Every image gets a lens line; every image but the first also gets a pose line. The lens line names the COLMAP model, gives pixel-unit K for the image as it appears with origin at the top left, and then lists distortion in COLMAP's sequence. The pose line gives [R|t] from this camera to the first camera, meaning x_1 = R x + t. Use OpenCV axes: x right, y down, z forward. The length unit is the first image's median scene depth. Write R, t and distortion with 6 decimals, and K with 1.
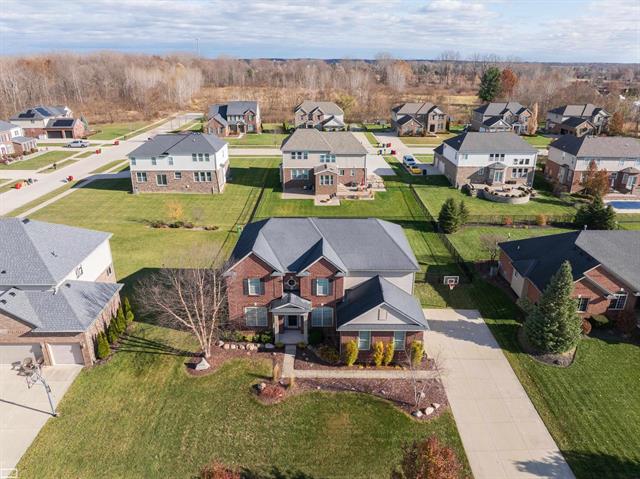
lens RADIAL K [[452.6, 0, 320.0], [0, 452.6, 239.7], [0, 0, 1]] dist [-0.031415, -0.003548]
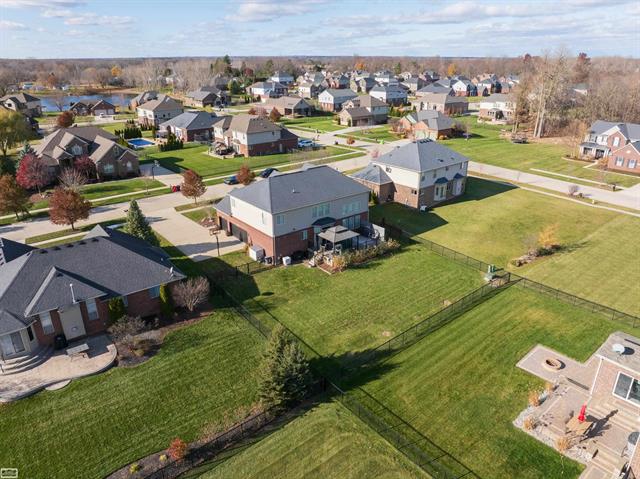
lens RADIAL K [[452.6, 0, 321.7], [0, 452.6, 240.1], [0, 0, 1]] dist [-0.031415, -0.003548]
pose [[-0.775368, 0.234074, -0.586527, 0.885765], [-0.239220, 0.750686, 0.615828, -0.821954], [0.584447, 0.617802, -0.526063, 2.029726]]
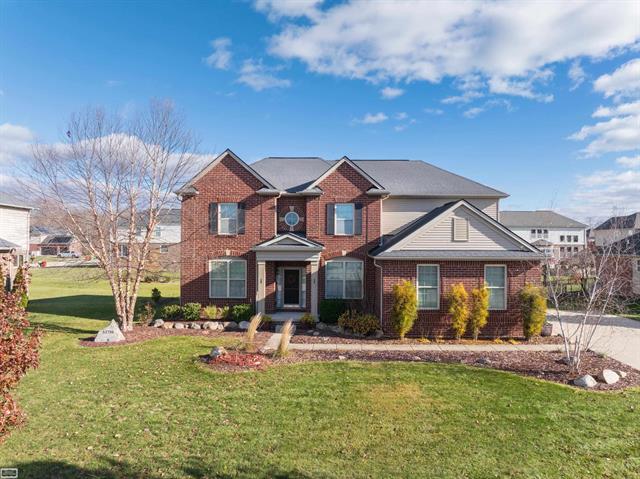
lens RADIAL K [[452.6, 0, 322.2], [0, 452.6, 240.2], [0, 0, 1]] dist [-0.031415, -0.003548]
pose [[0.999871, 0.001891, -0.015920, -0.013903], [-0.007782, 0.925448, -0.378795, 0.348626], [0.014017, 0.378870, 0.925344, 0.470182]]
